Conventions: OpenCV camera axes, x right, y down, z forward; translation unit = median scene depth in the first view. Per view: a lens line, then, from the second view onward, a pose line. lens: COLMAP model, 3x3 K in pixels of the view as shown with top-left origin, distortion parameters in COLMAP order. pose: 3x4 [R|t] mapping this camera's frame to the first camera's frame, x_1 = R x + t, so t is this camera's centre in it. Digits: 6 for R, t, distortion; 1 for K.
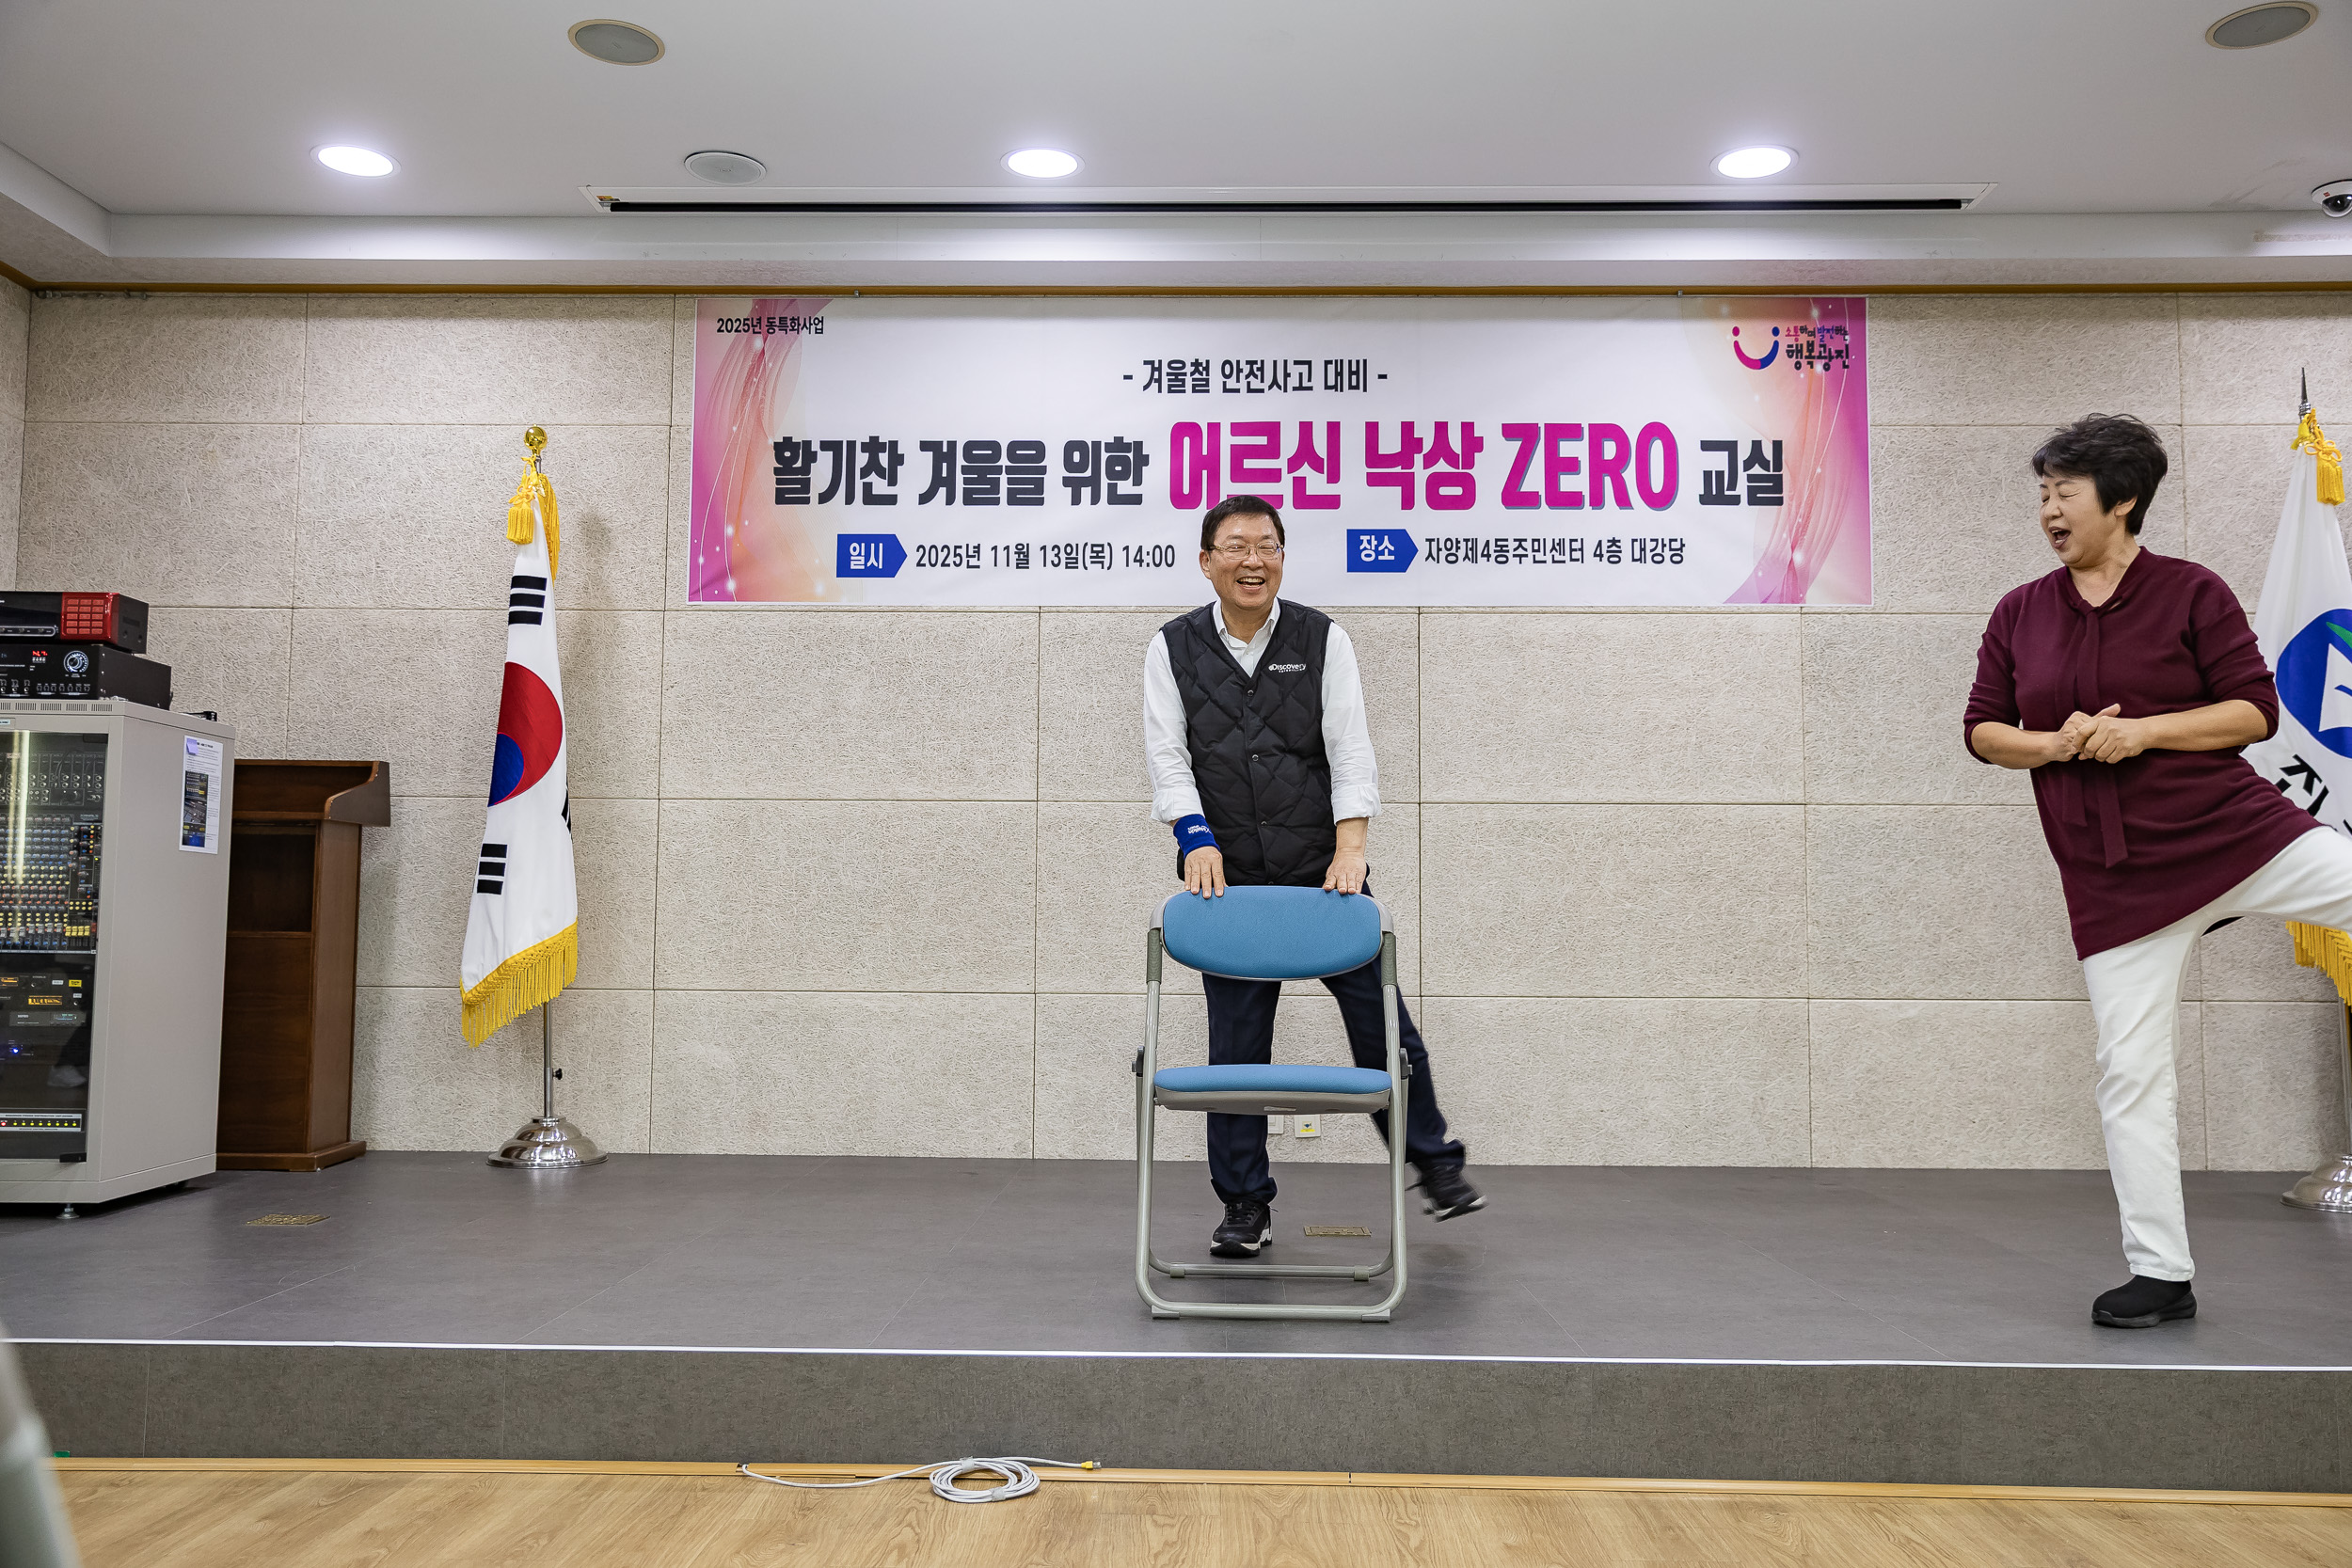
lens RADIAL K [[1921.1, 0, 1175.1], [0, 1921.1, 794.1], [0, 0, 1]] dist [-0.018801, 0.039053]
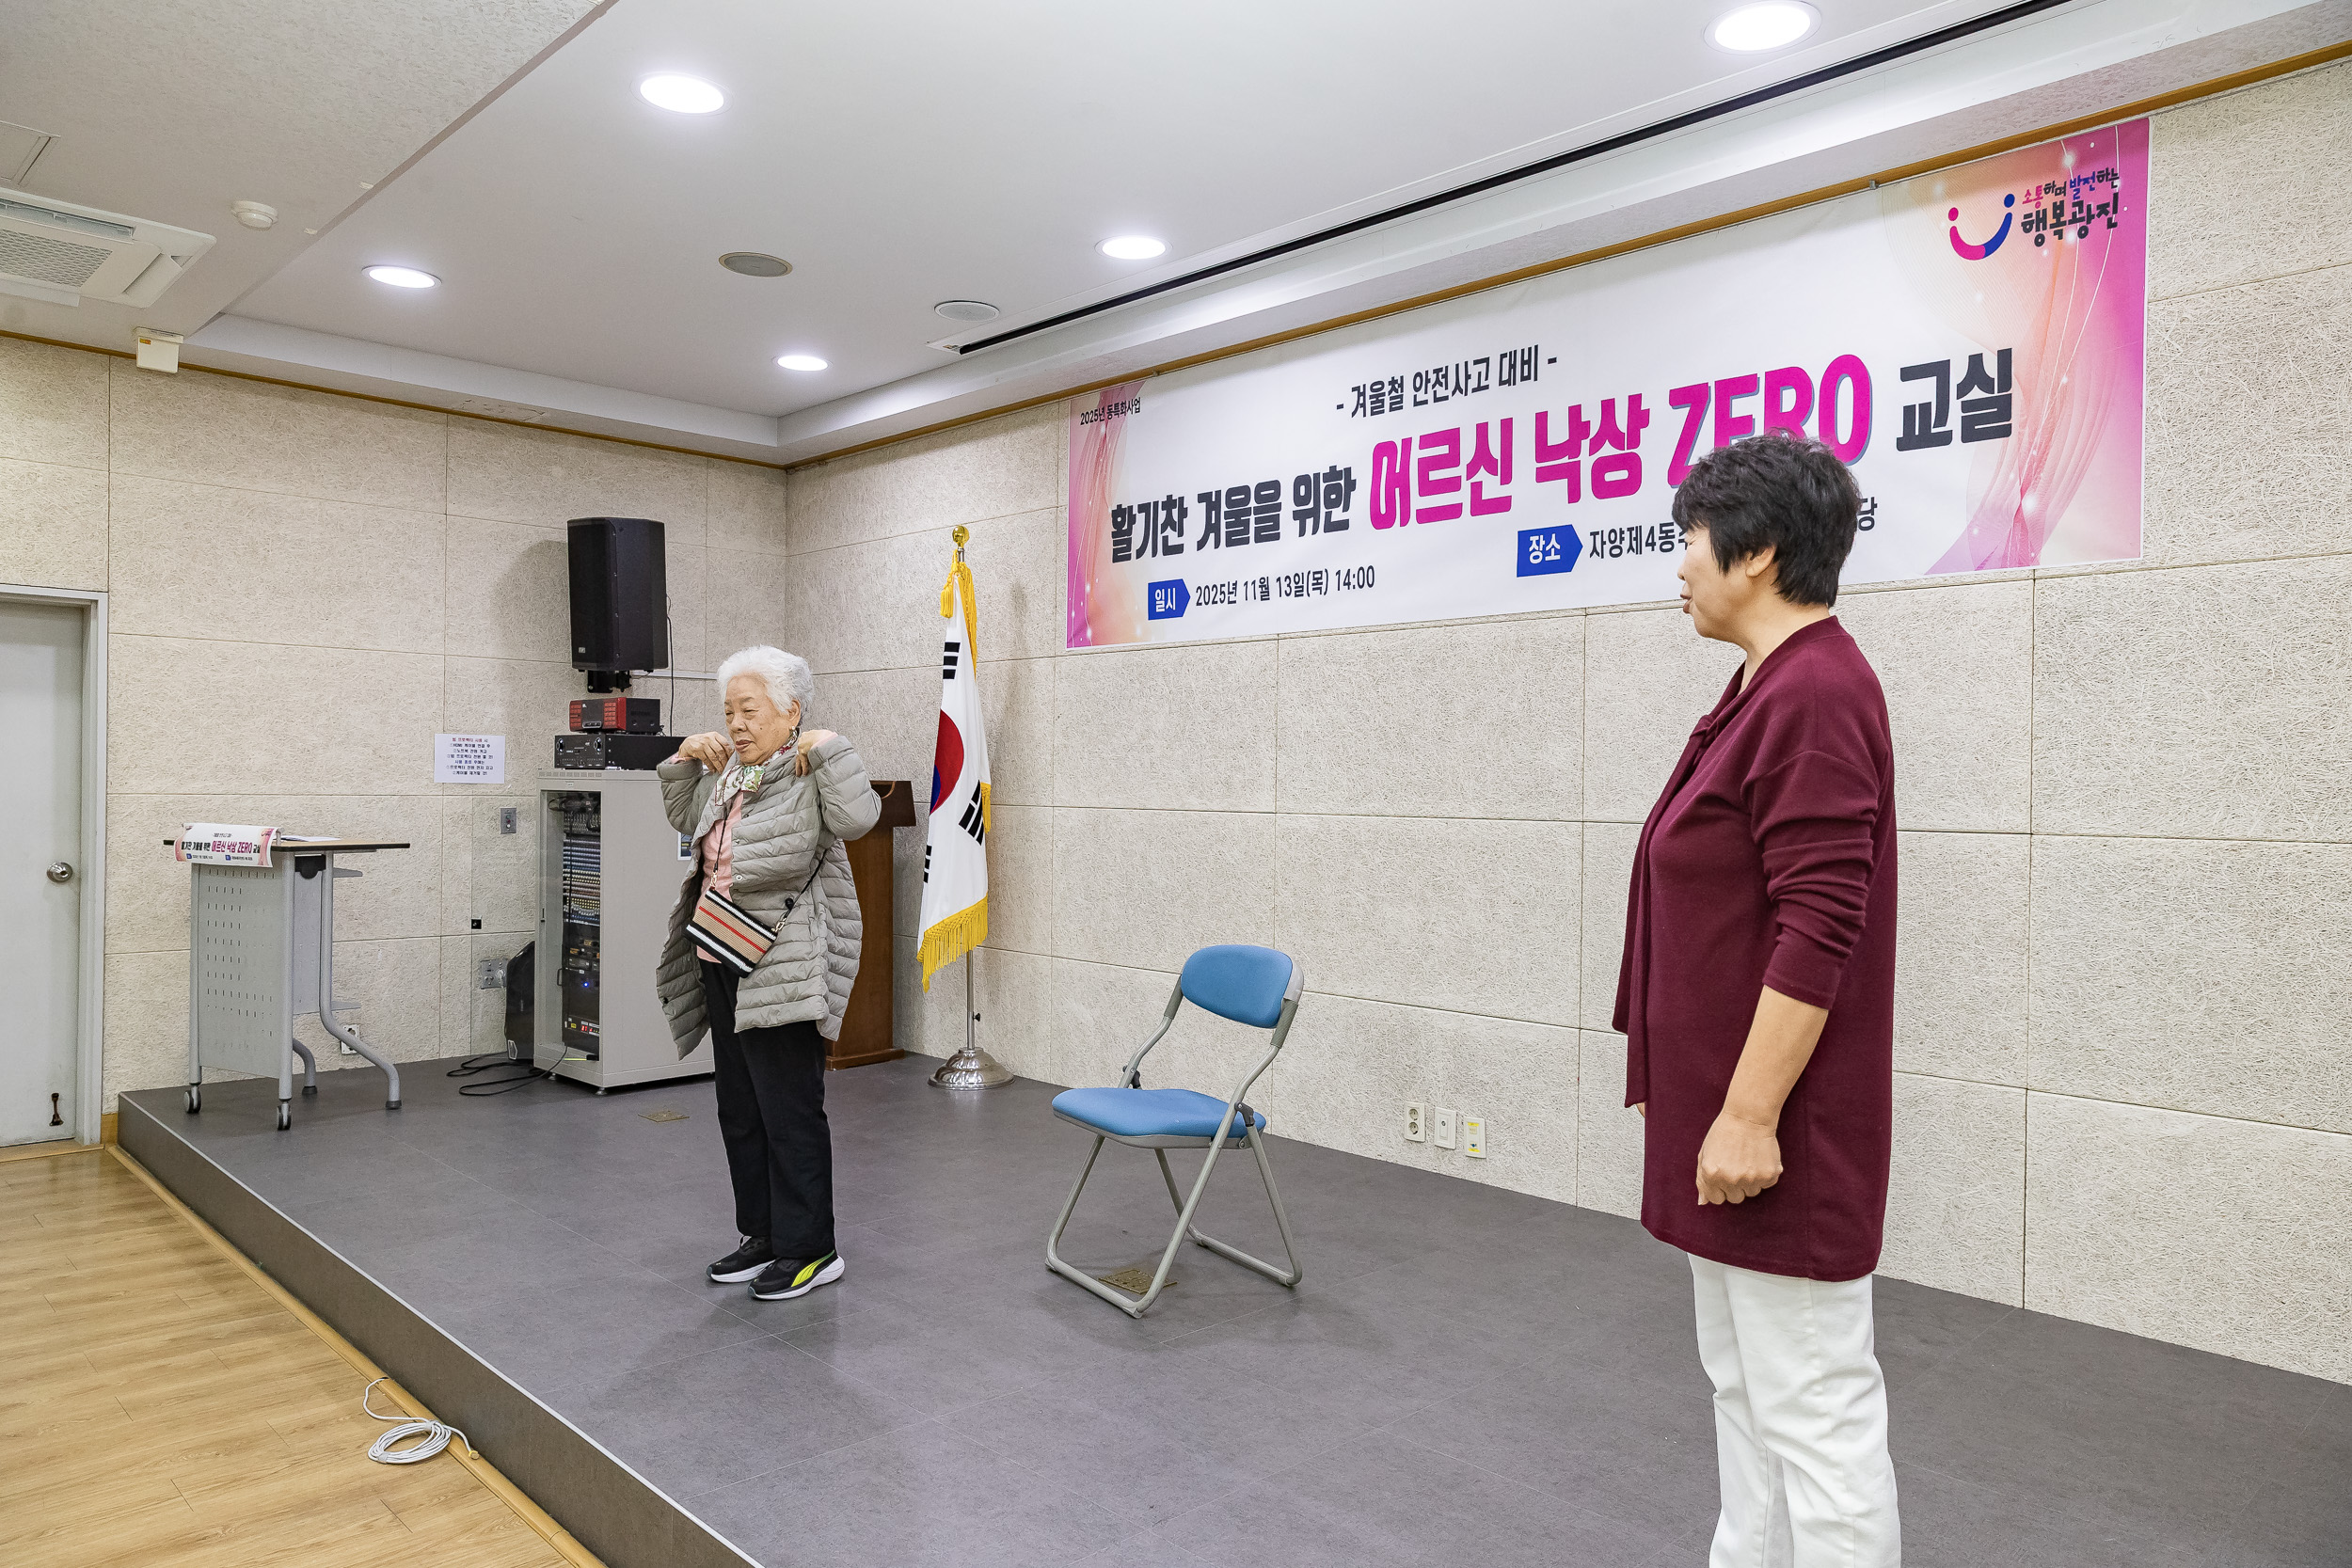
lens RADIAL K [[1557.3, 0, 1173.5], [0, 1557.3, 793.4], [0, 0, 1]] dist [-0.031455, 0.045953]
pose [[0.711048, 0.005545, -0.703122, 0.508560], [0.047645, 0.997291, 0.056047, -0.059877], [0.701527, -0.073352, 0.708857, 0.325744]]
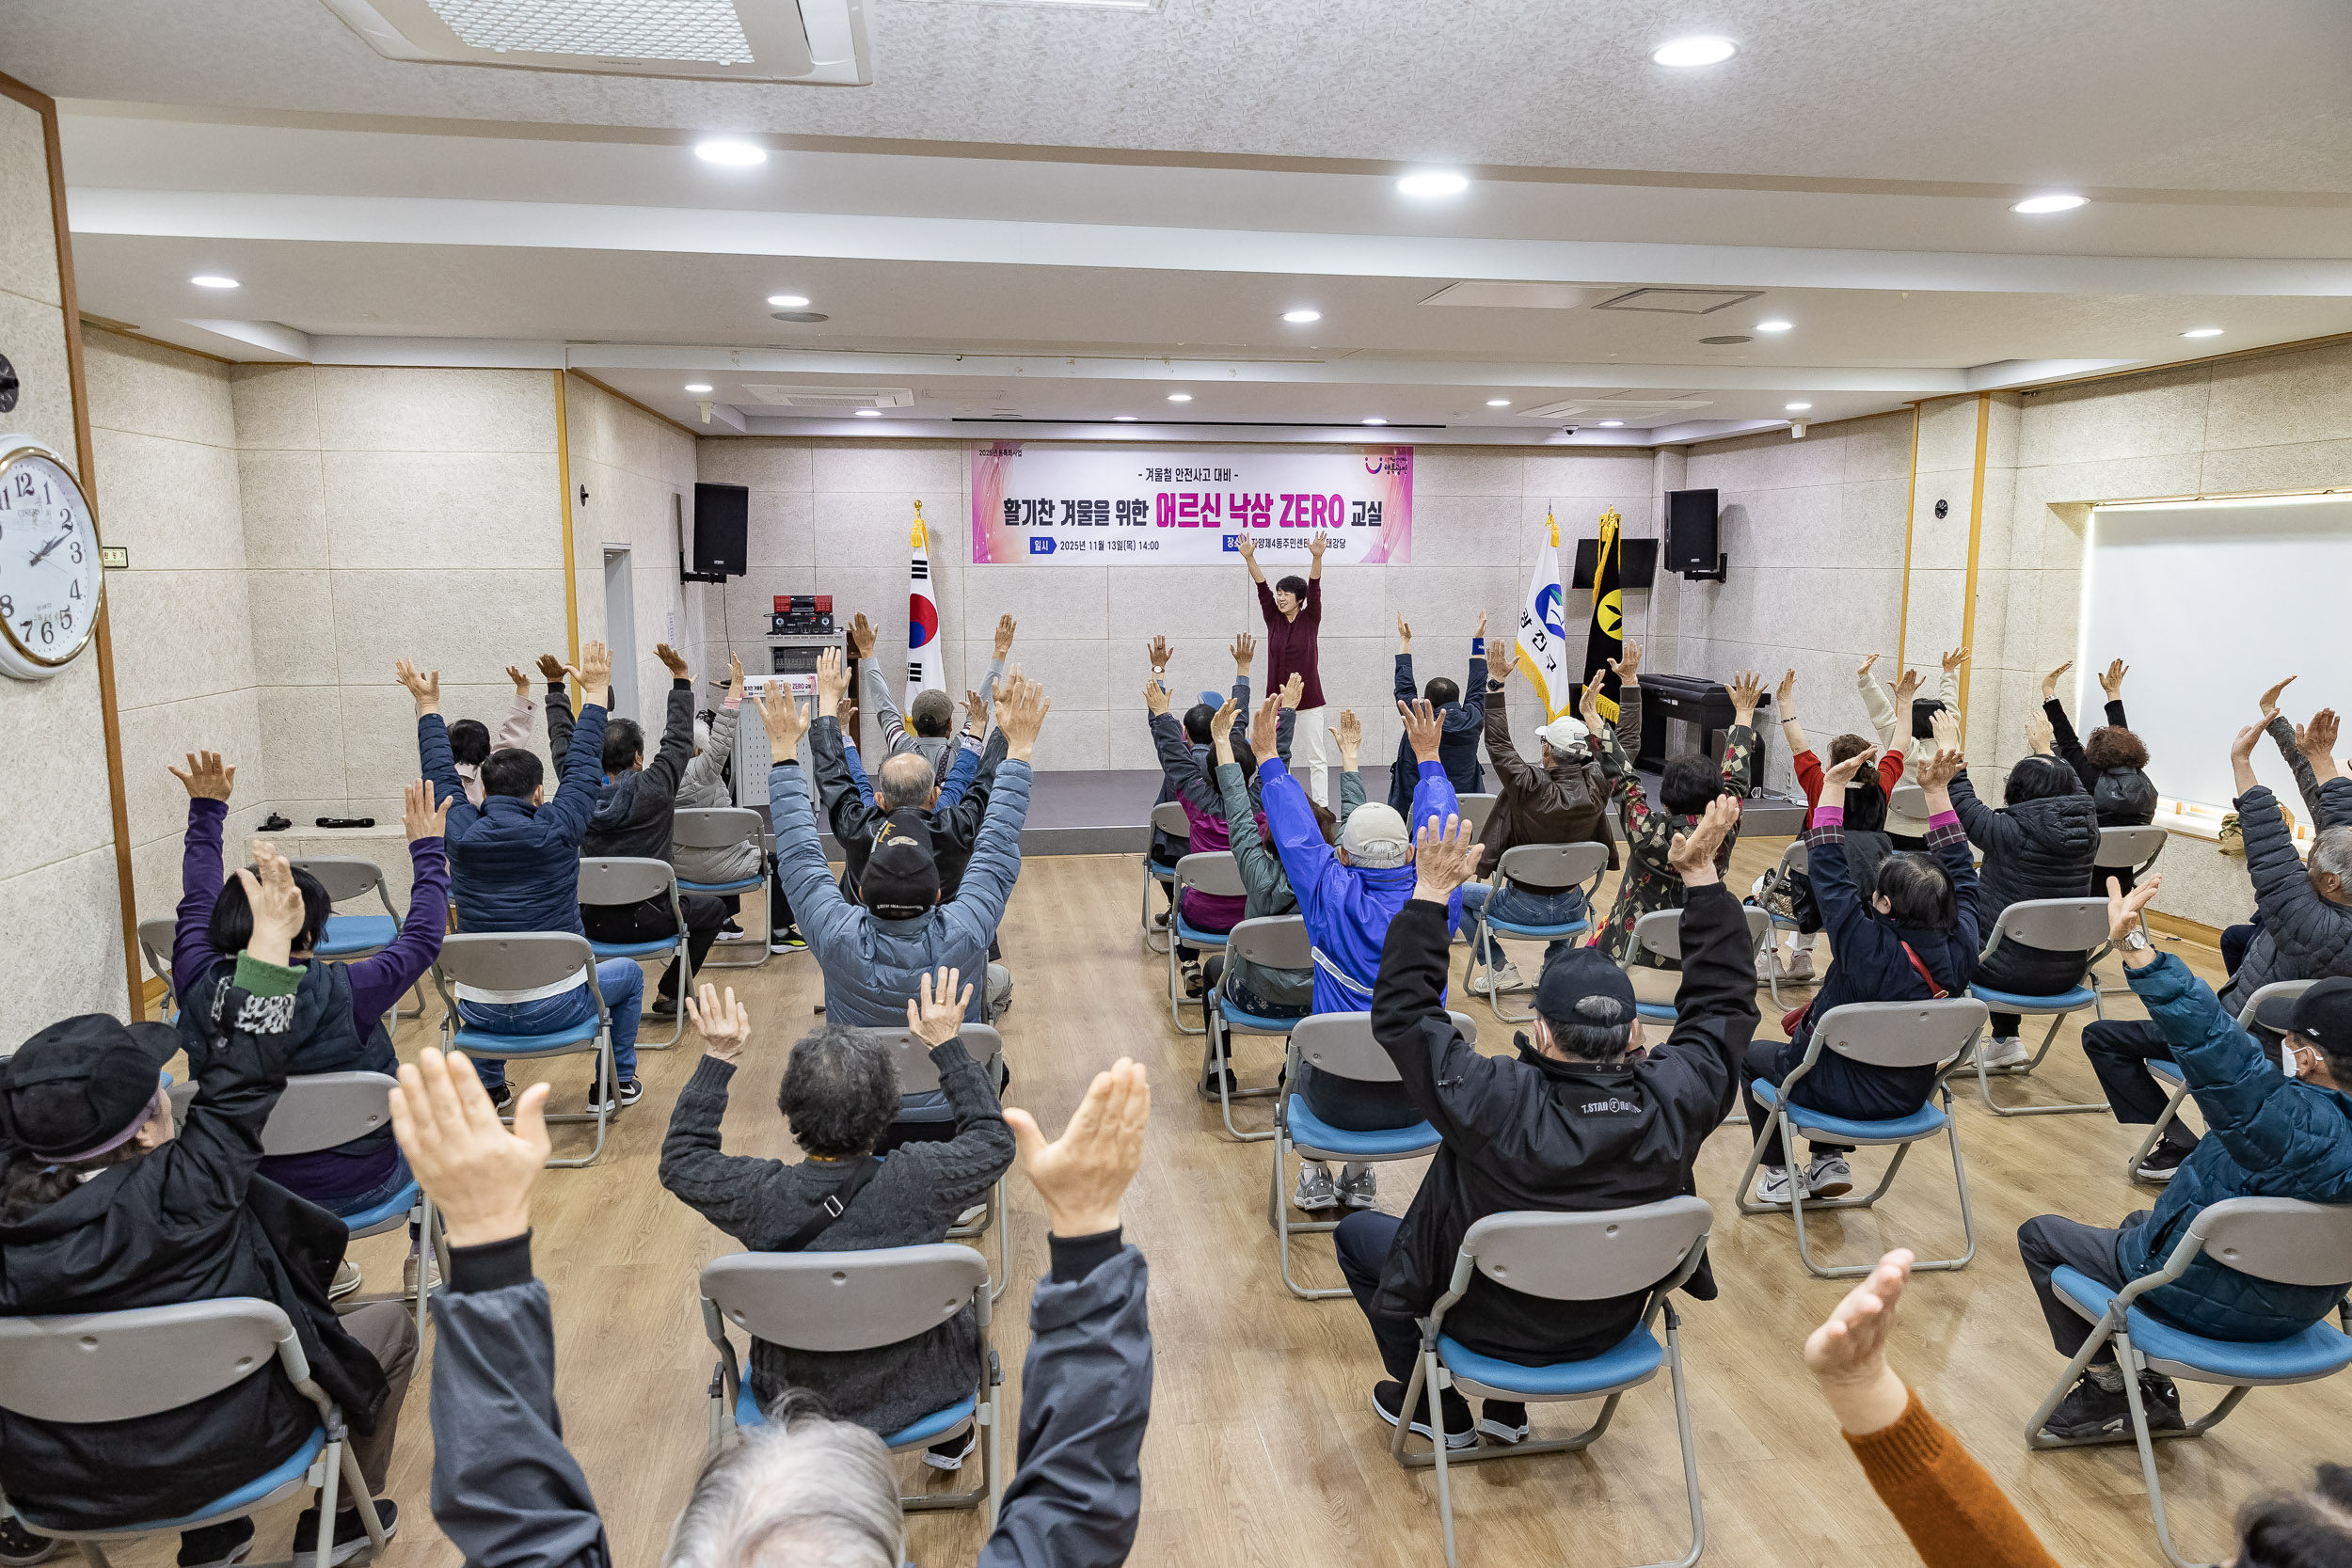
lens RADIAL K [[1557.3, 0, 1173.5], [0, 1557.3, 793.4], [0, 0, 1]] dist [-0.031455, 0.045953]
pose [[0.985504, -0.031740, 0.166656, -0.347436], [-0.006864, 0.974078, 0.226106, -0.275755], [-0.169513, -0.223973, 0.959740, -1.134910]]
